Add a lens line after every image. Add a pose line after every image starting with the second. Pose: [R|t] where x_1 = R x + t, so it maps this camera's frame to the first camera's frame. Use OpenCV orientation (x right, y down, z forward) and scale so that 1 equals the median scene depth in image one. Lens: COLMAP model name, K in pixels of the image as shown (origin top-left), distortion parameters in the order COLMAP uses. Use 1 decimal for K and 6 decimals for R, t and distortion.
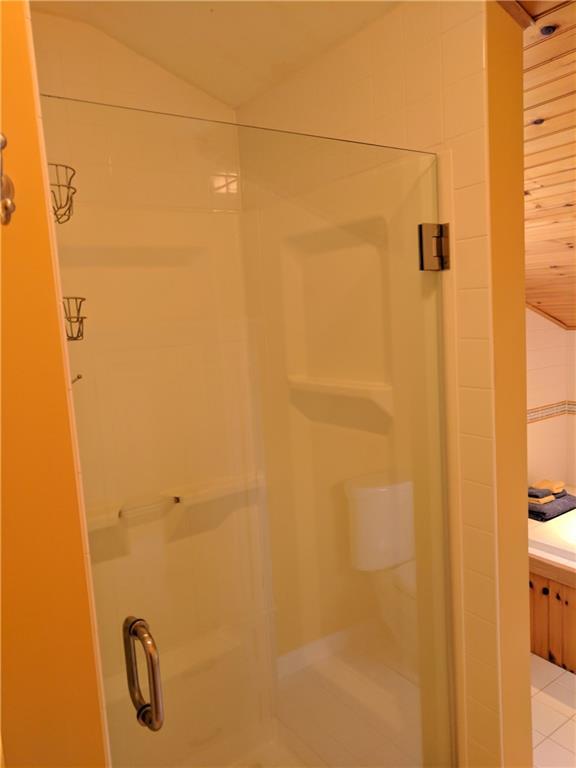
lens RADIAL K [[578.9, 0, 288.0], [0, 578.9, 384.0], [0, 0, 1]] dist [0.005741, 0.007768]
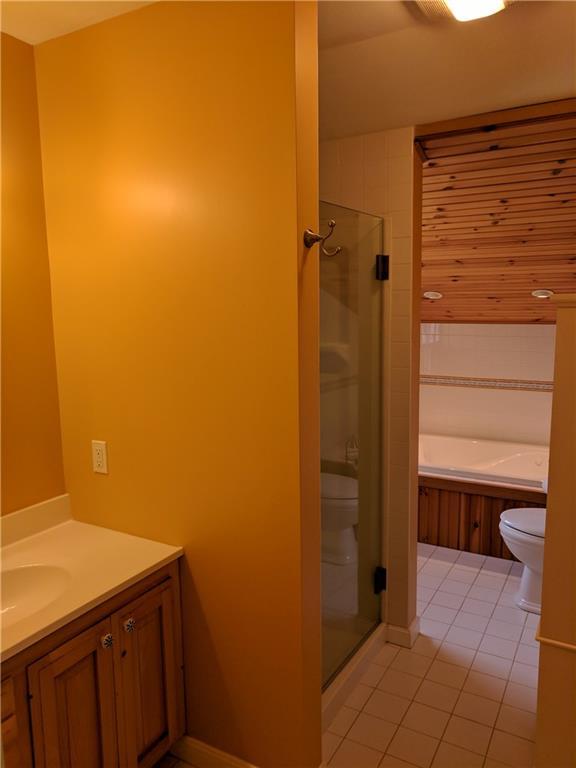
lens RADIAL K [[578.9, 0, 288.0], [0, 578.9, 384.0], [0, 0, 1]] dist [0.005741, 0.007768]
pose [[0.984199, 0.027937, 0.174847, -0.349262], [-0.031602, 0.999335, 0.018210, 0.113655], [-0.174221, -0.023448, 0.984427, -0.781737]]
